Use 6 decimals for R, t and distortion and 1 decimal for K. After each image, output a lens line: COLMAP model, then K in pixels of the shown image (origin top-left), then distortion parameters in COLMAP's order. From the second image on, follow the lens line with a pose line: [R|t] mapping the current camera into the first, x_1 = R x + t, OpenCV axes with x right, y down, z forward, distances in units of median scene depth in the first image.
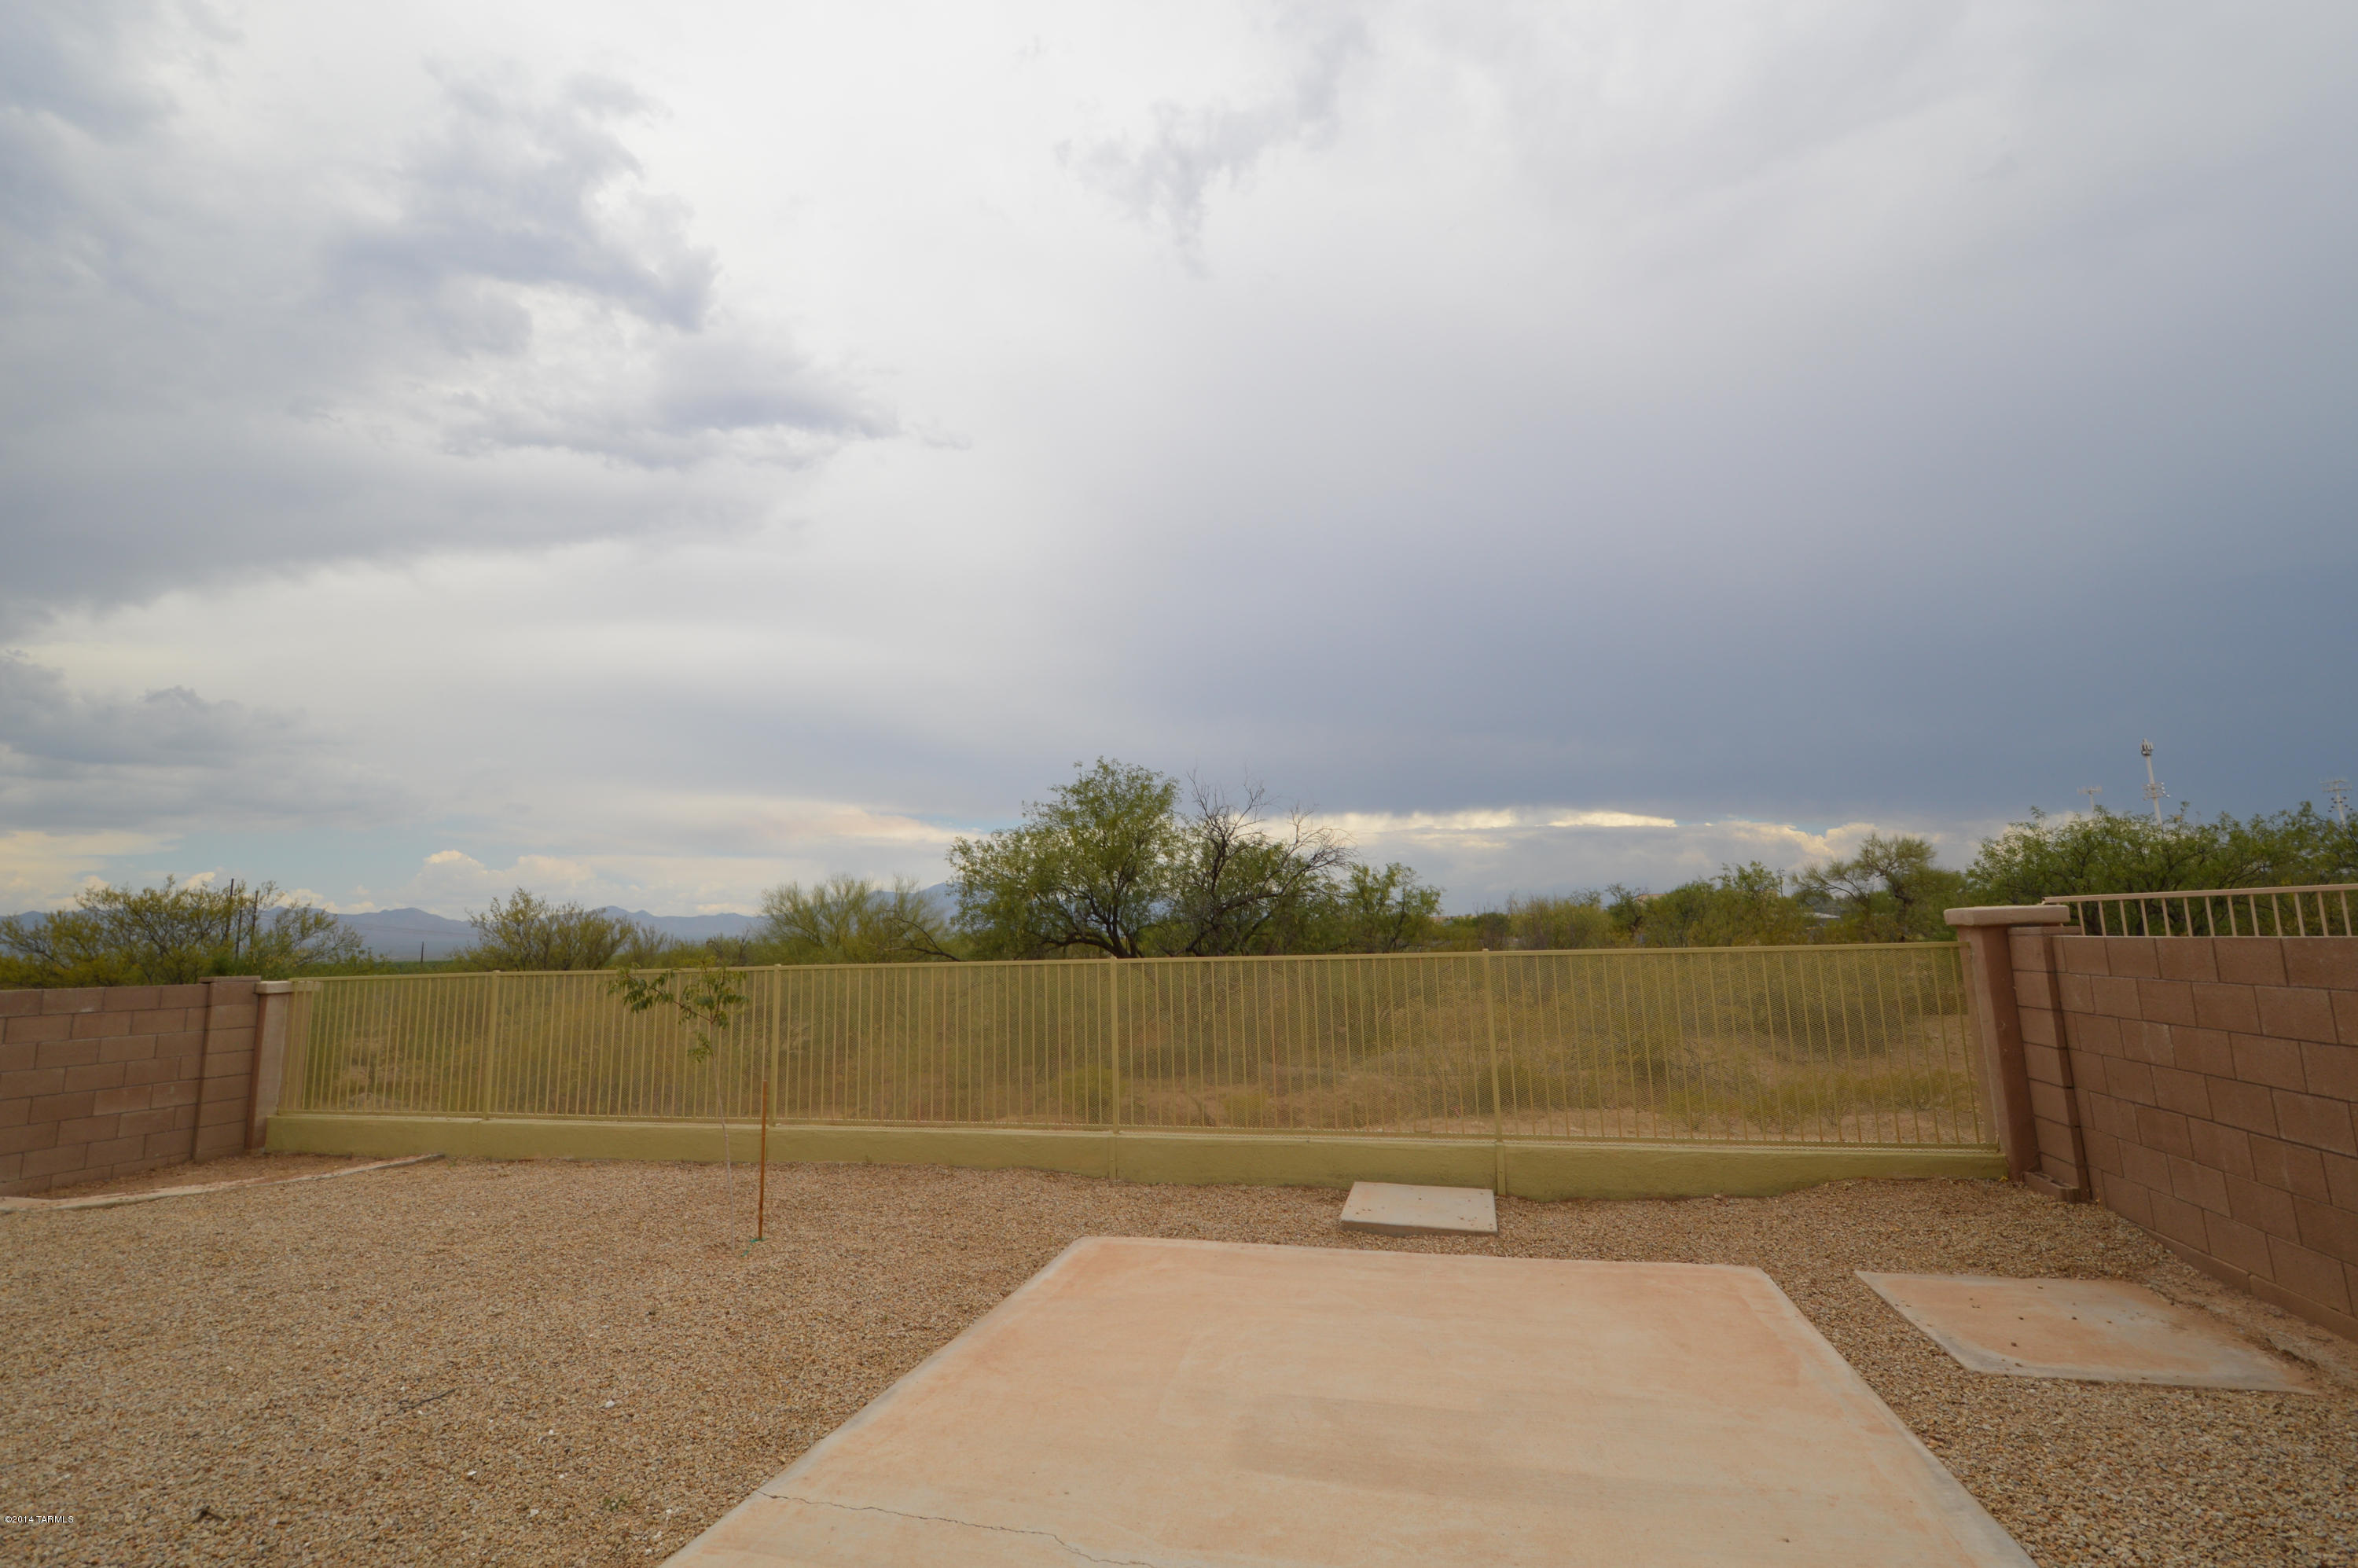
lens RADIAL K [[1037.1, 0, 1169.6], [0, 1037.1, 788.1], [0, 0, 1]] dist [-0.001141, -0.001241]
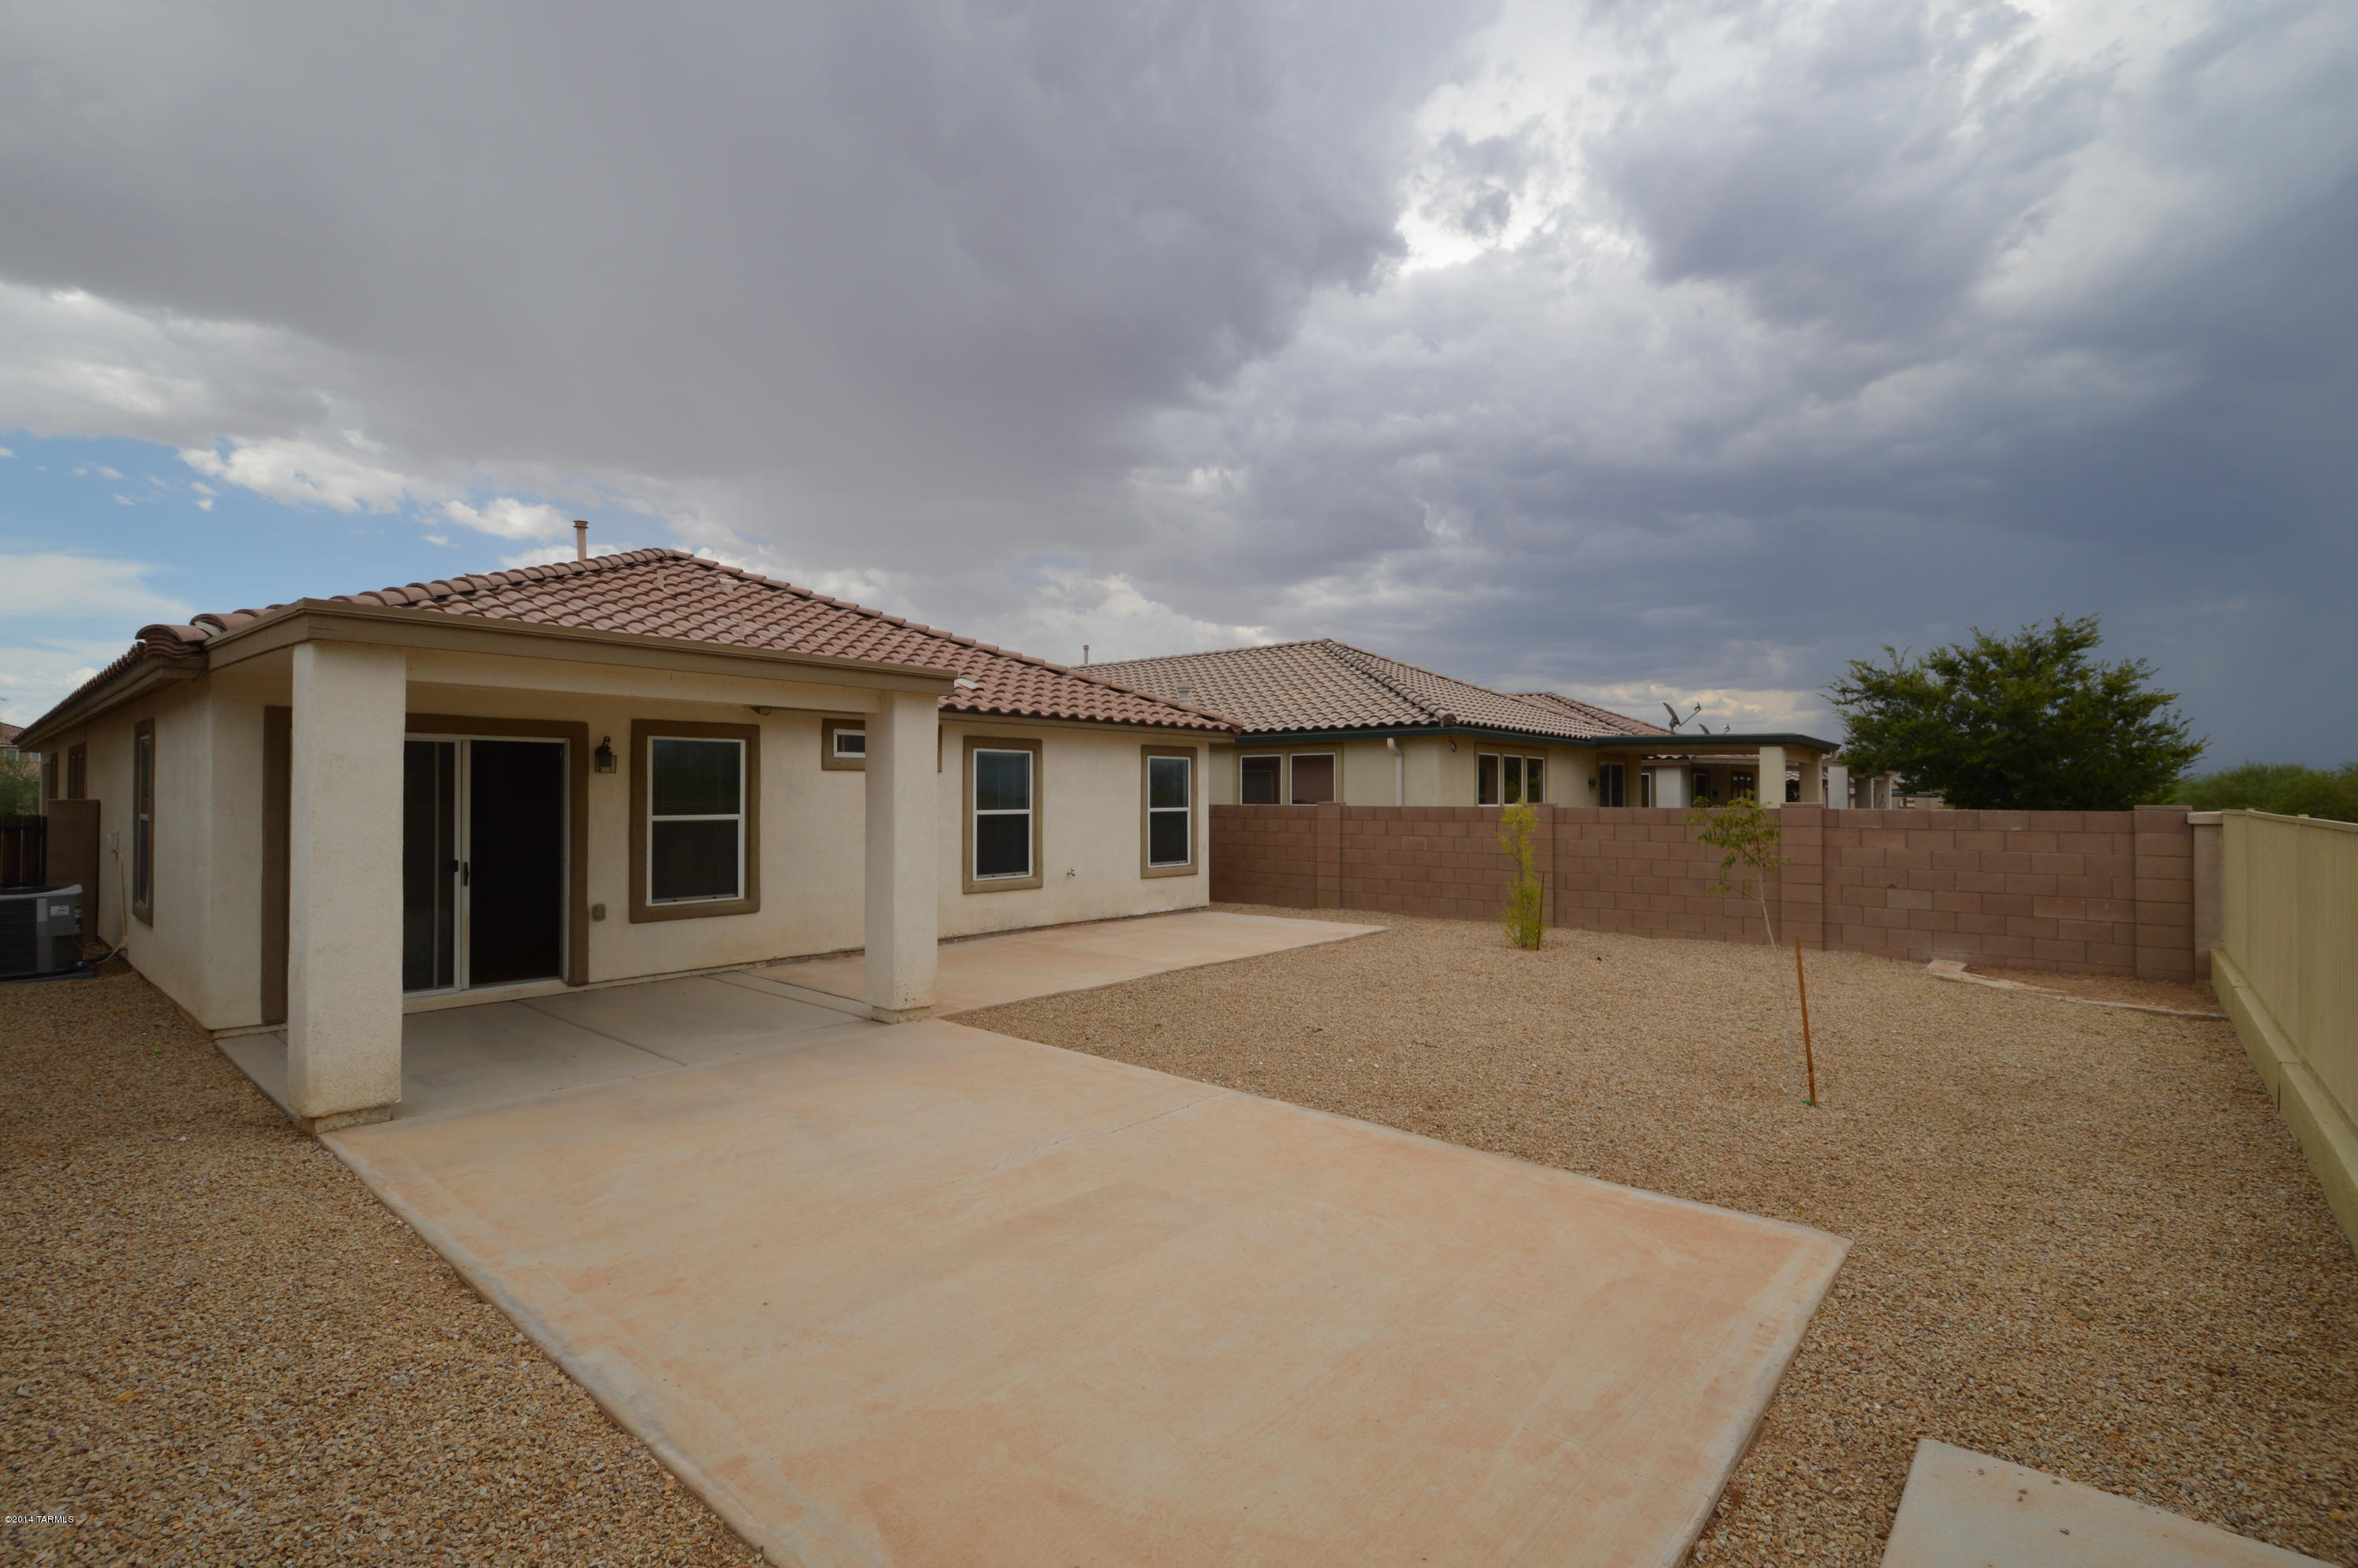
lens RADIAL K [[1037.1, 0, 1169.6], [0, 1037.1, 788.1], [0, 0, 1]] dist [-0.001141, -0.001241]
pose [[-0.422666, 0.020734, -0.906048, 0.800174], [0.142058, 0.988896, -0.043639, 0.140494], [0.895083, -0.147156, -0.420918, 1.095139]]
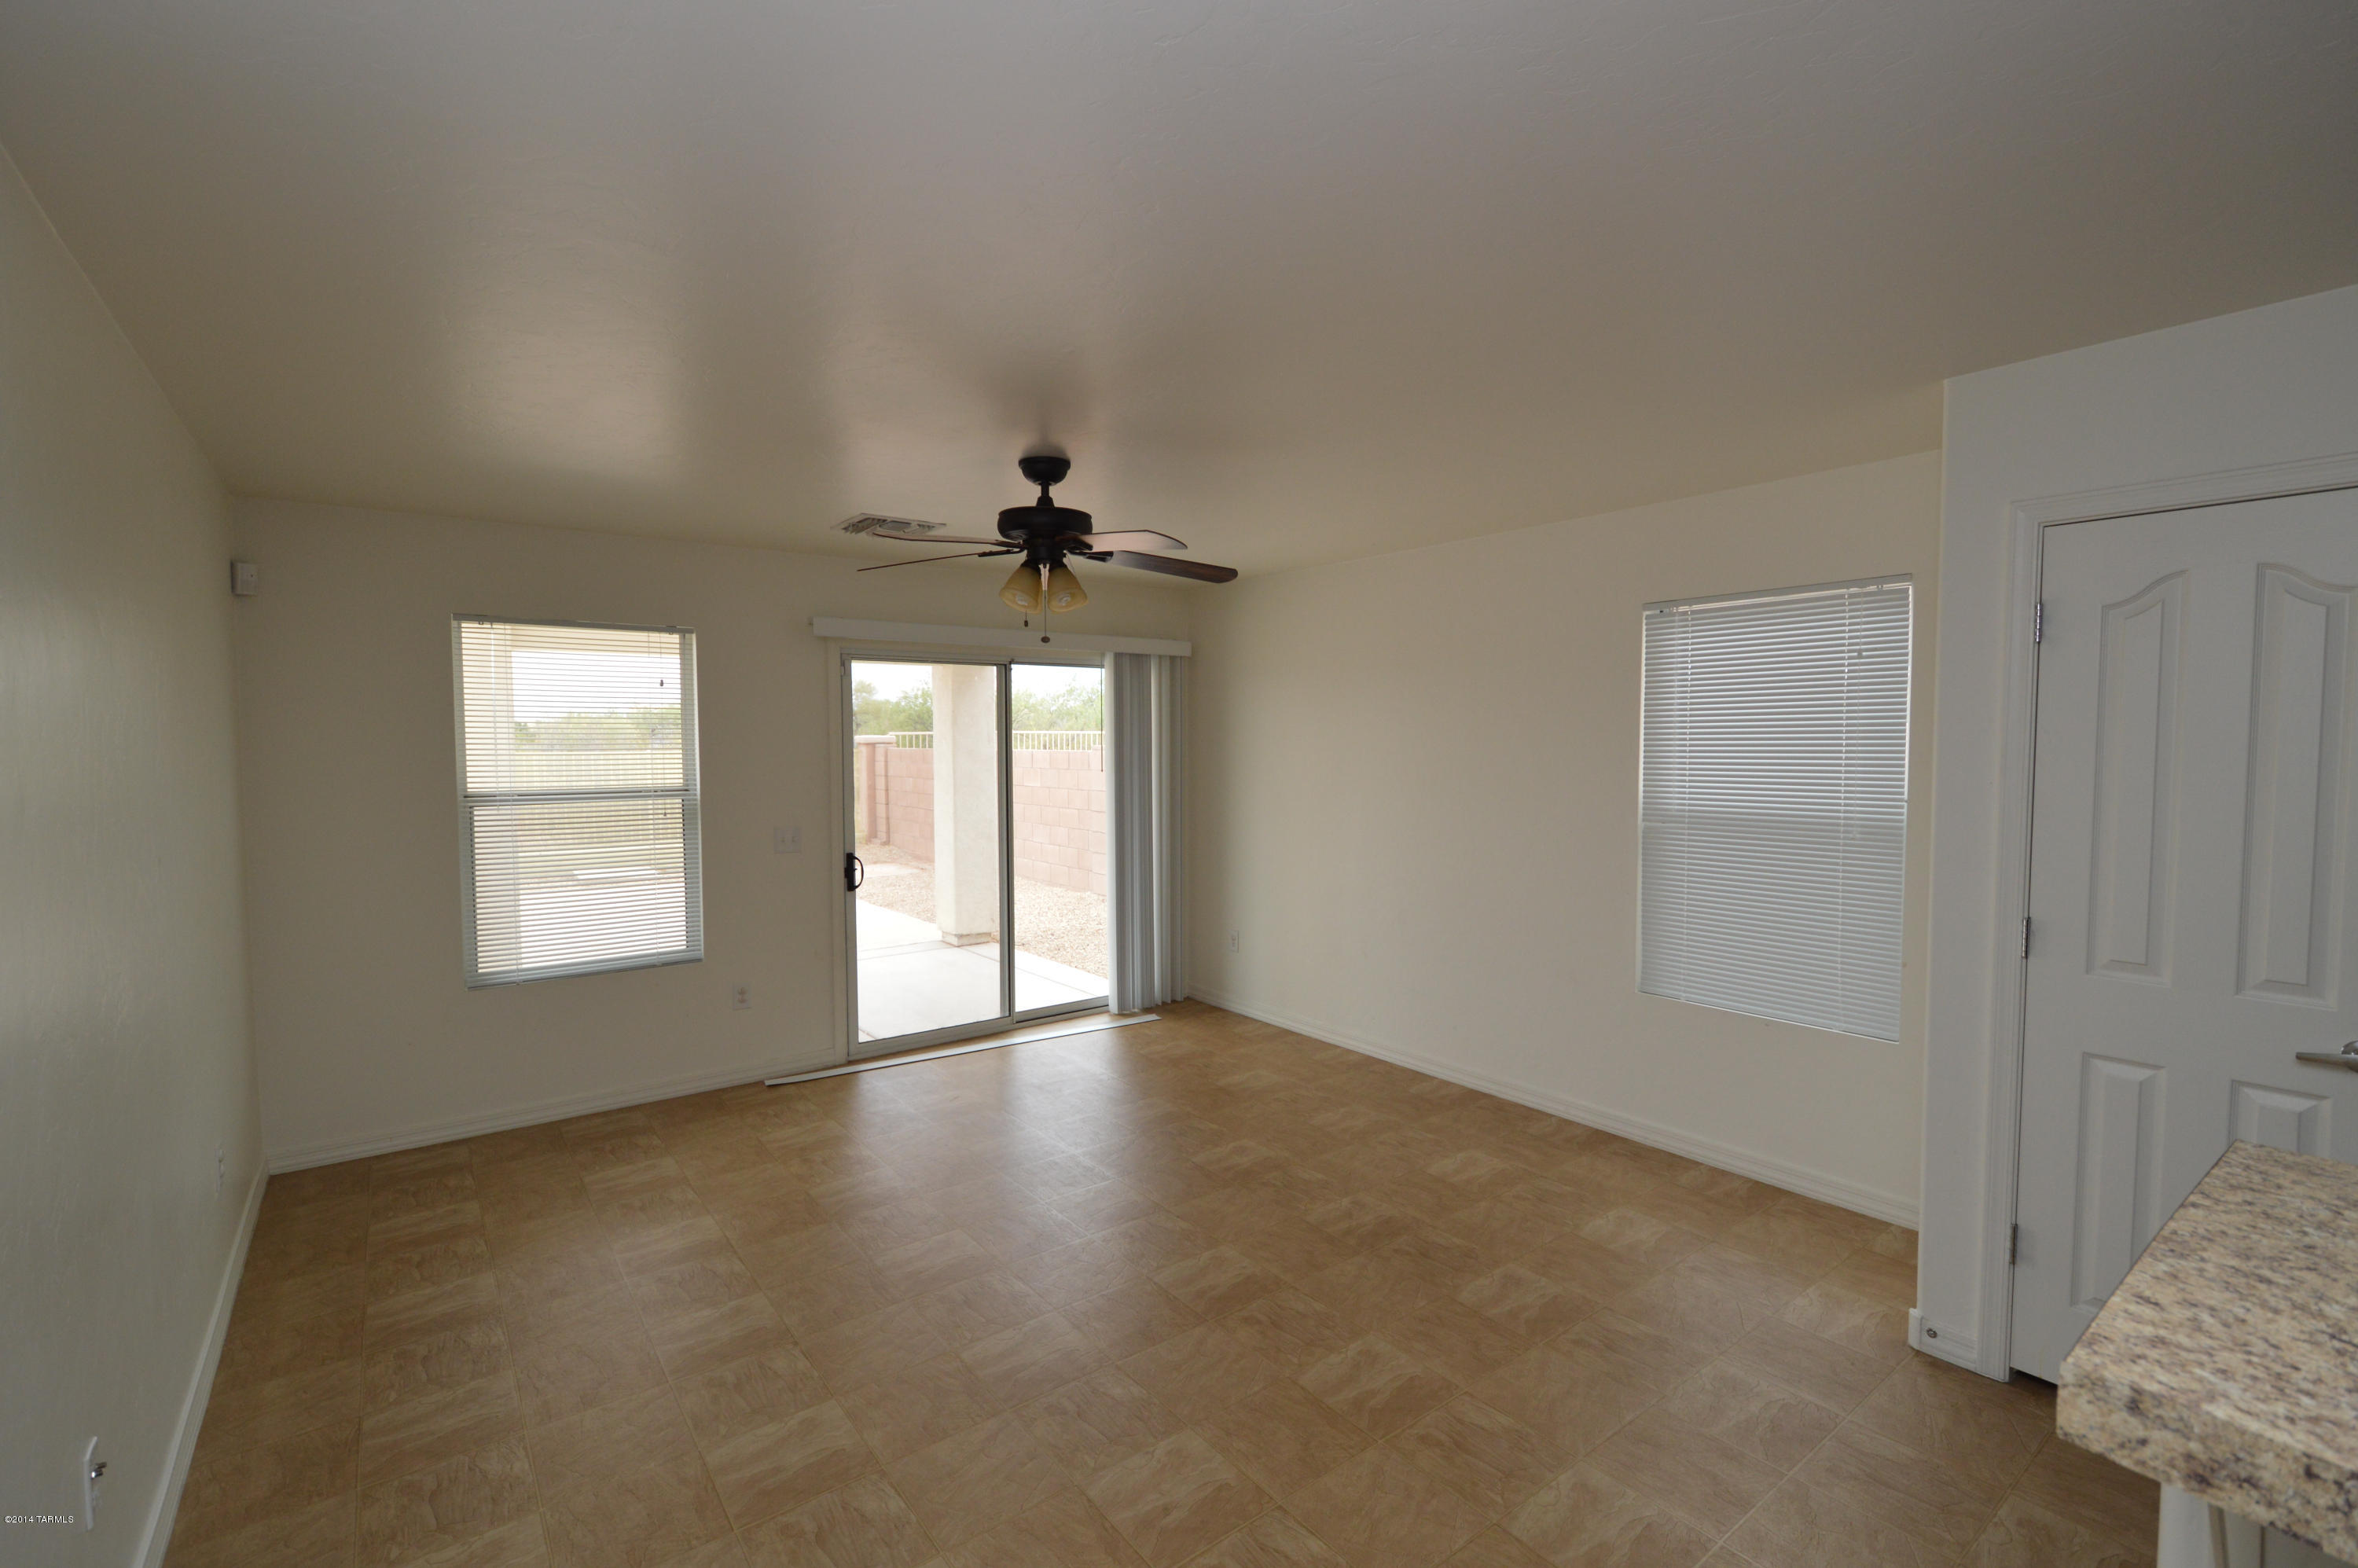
lens RADIAL K [[1037.1, 0, 1169.6], [0, 1037.1, 788.1], [0, 0, 1]] dist [-0.001141, -0.001241]
pose [[0.606001, -0.010898, 0.795389, -0.784556], [-0.131892, 0.984689, 0.113979, -0.145850], [-0.784453, -0.173977, 0.595286, -1.113005]]
